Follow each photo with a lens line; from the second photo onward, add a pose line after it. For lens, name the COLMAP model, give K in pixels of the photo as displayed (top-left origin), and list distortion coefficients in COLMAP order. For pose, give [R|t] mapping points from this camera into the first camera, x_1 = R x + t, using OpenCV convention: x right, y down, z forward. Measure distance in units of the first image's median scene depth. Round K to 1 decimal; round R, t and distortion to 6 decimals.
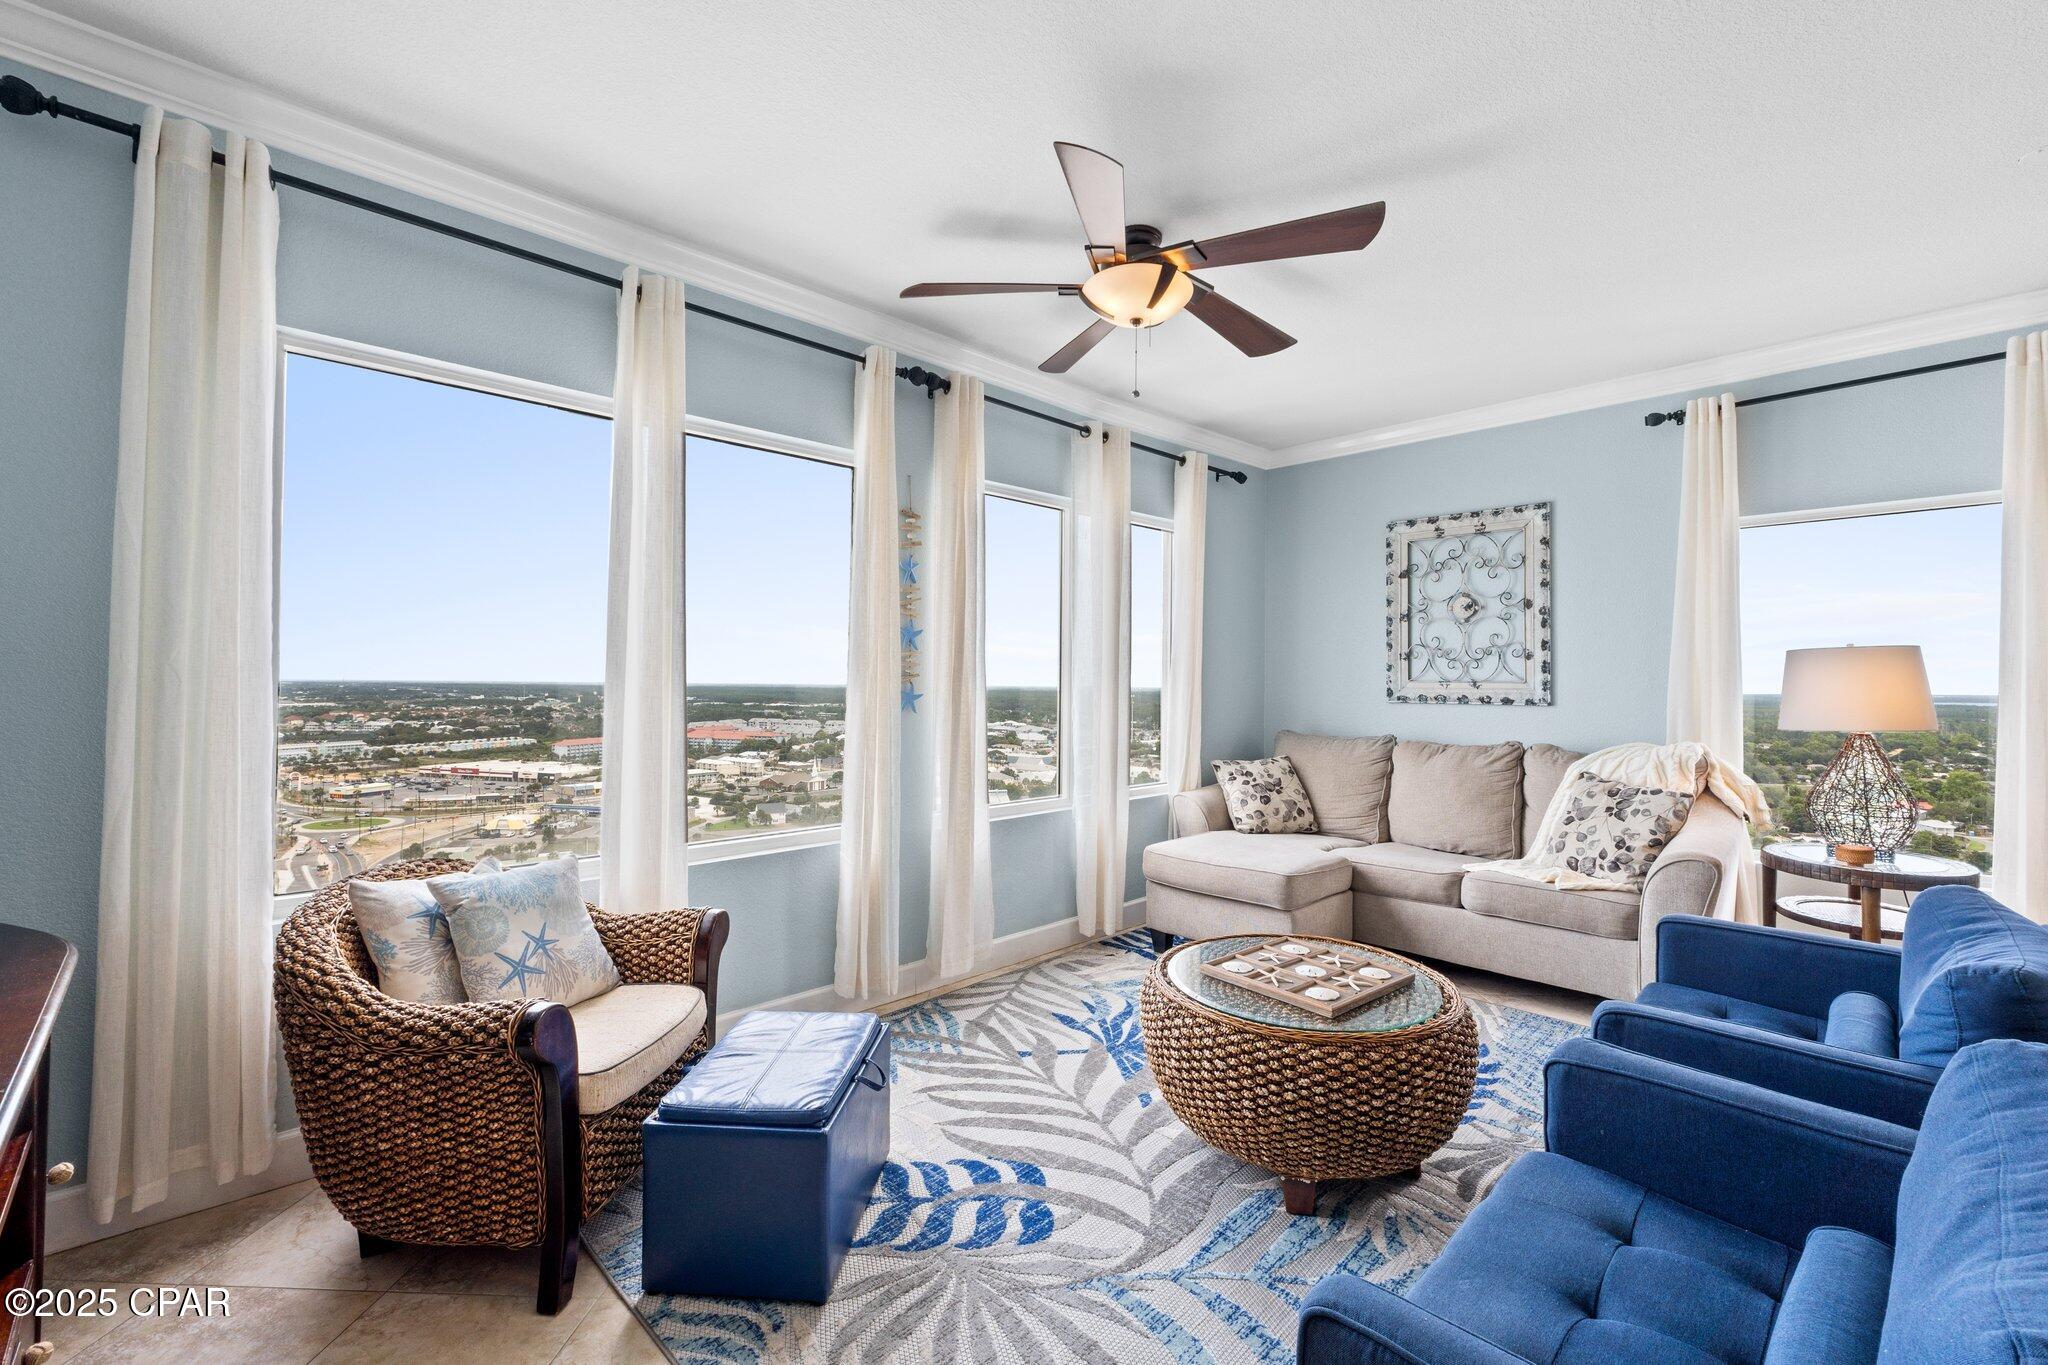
lens RADIAL K [[858.3, 0, 1022.4], [0, 858.3, 677.2], [0, 0, 1]] dist [-0.008787, 0.000222]
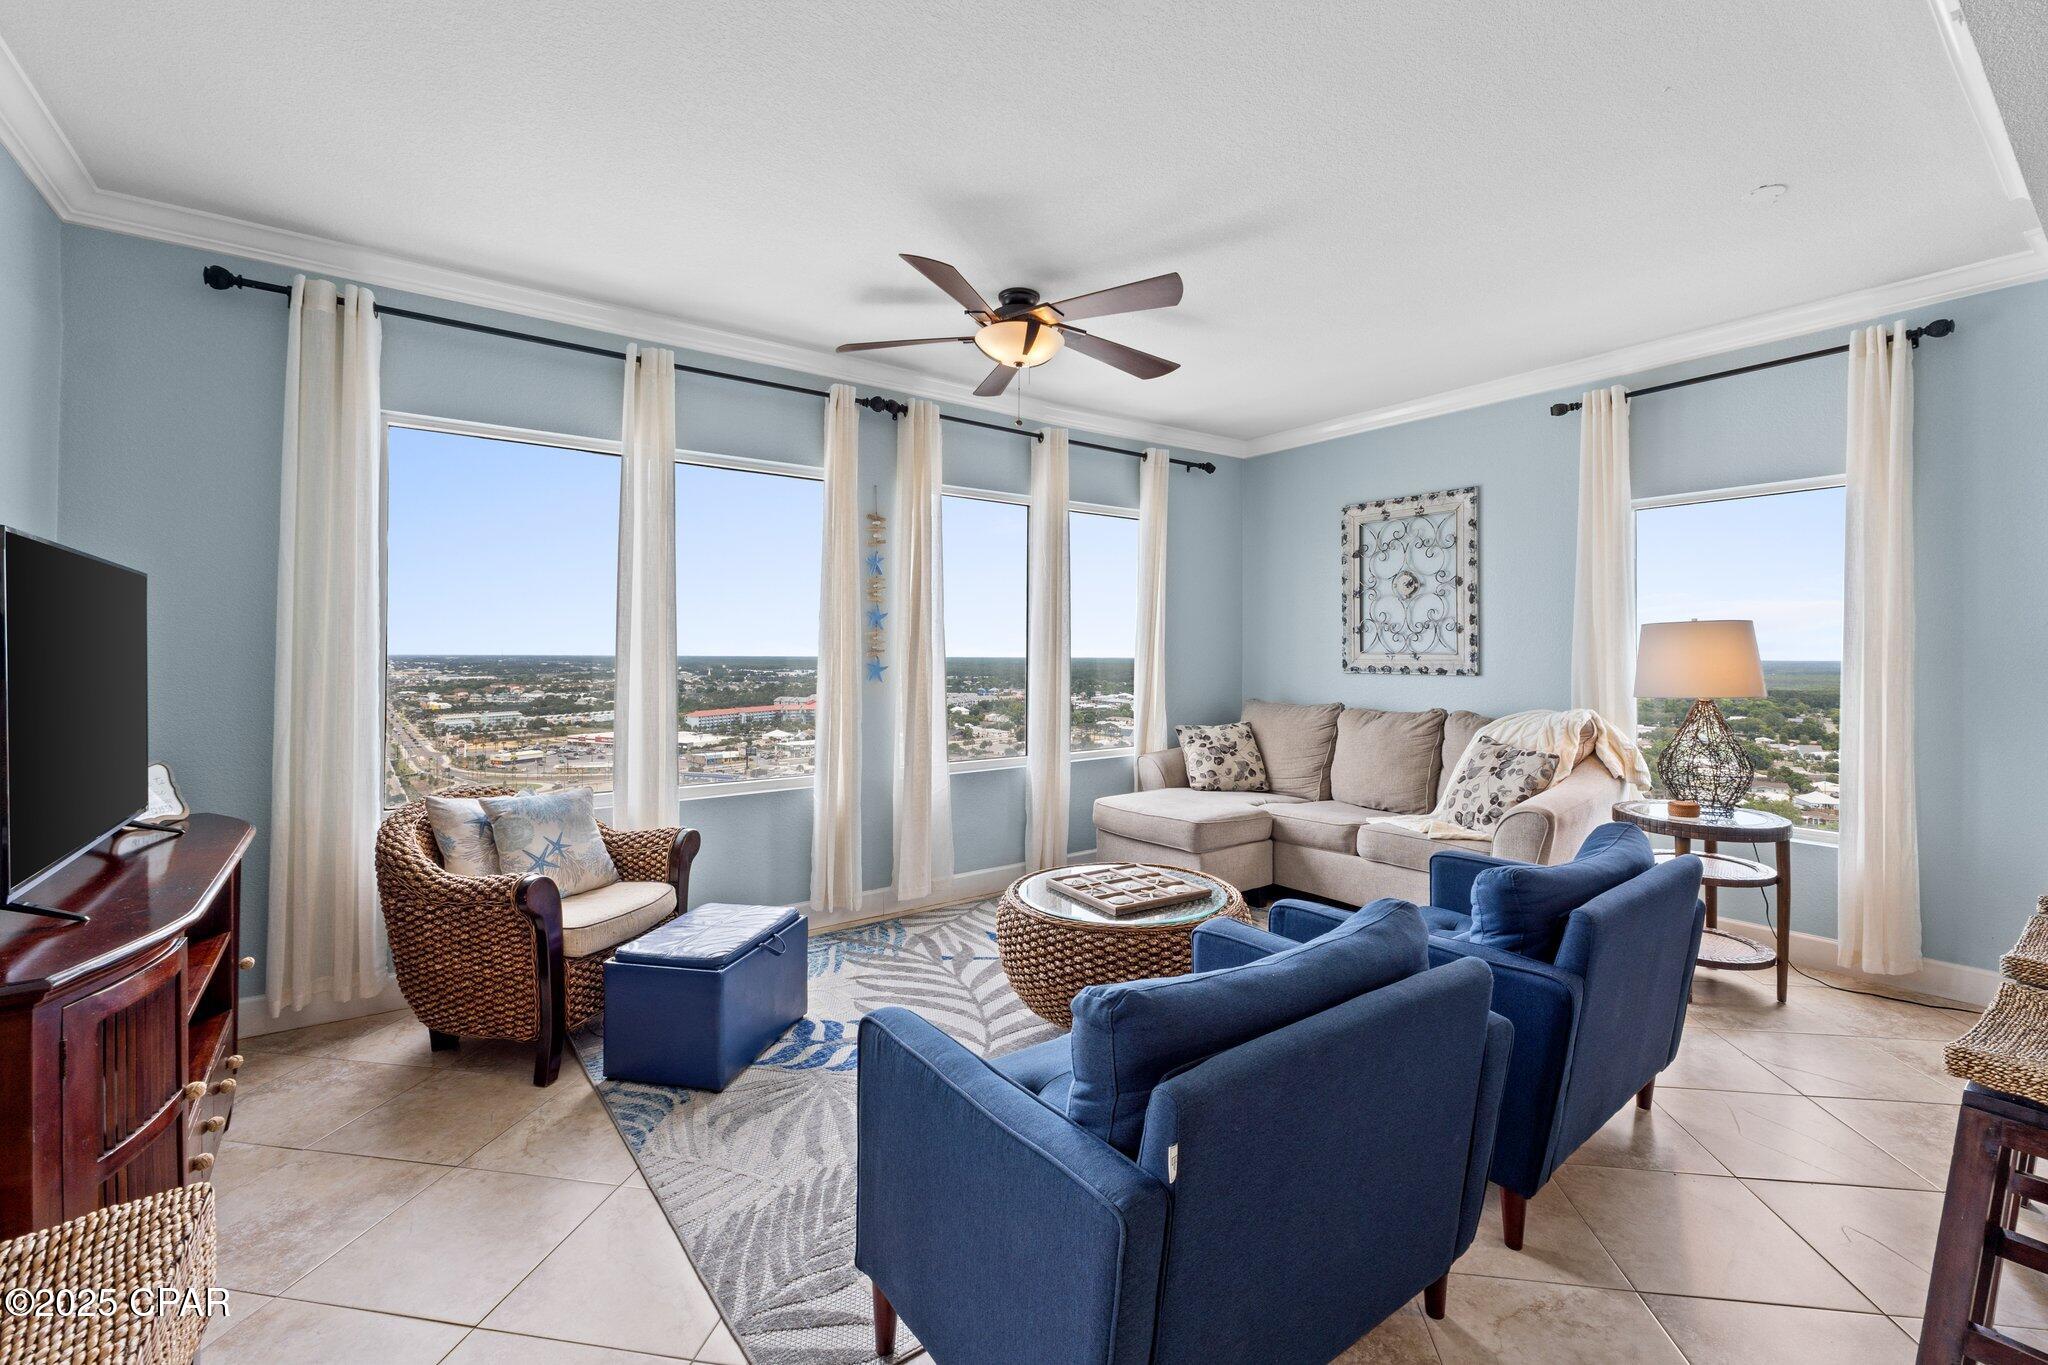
lens RADIAL K [[868.0, 0, 1027.6], [0, 868.0, 653.6], [0, 0, 1]] dist [-0.008322, 0.000305]
pose [[0.992011, -0.004715, -0.126065, 0.246526], [0.005355, 0.999974, 0.004741, -0.003340], [0.126039, -0.005378, 0.992011, -0.196475]]
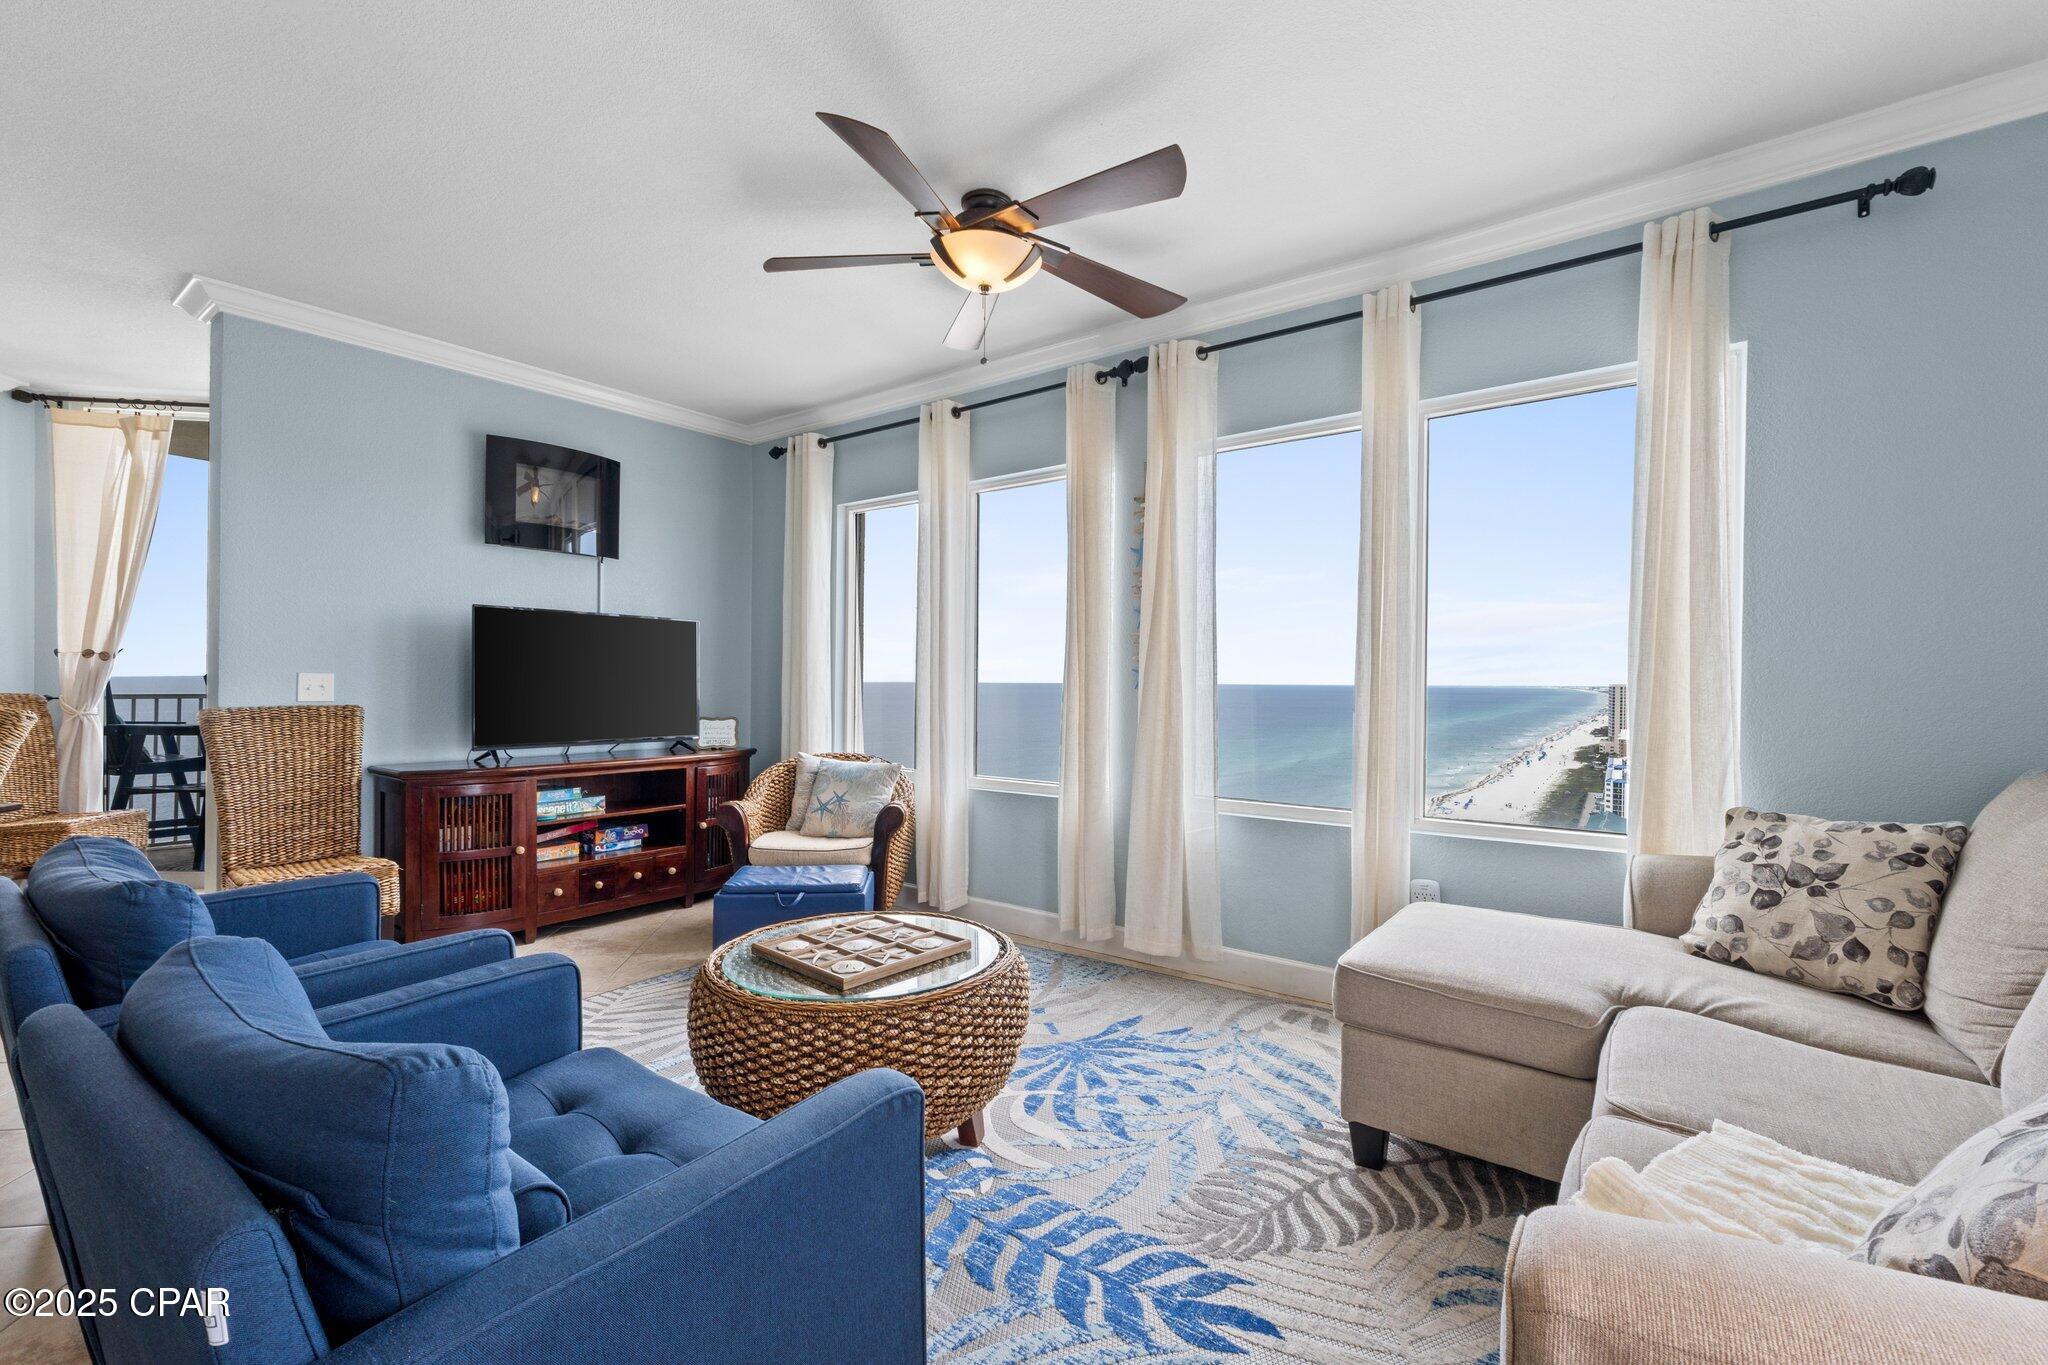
lens RADIAL K [[865.2, 0, 1020.3], [0, 865.2, 689.7], [0, 0, 1]] dist [-0.002359, -0.000463]
pose [[0.161008, 0.004836, -0.986941, 0.930370], [-0.000454, 0.999988, 0.004826, 0.037528], [0.986953, -0.000329, 0.161008, 0.721877]]
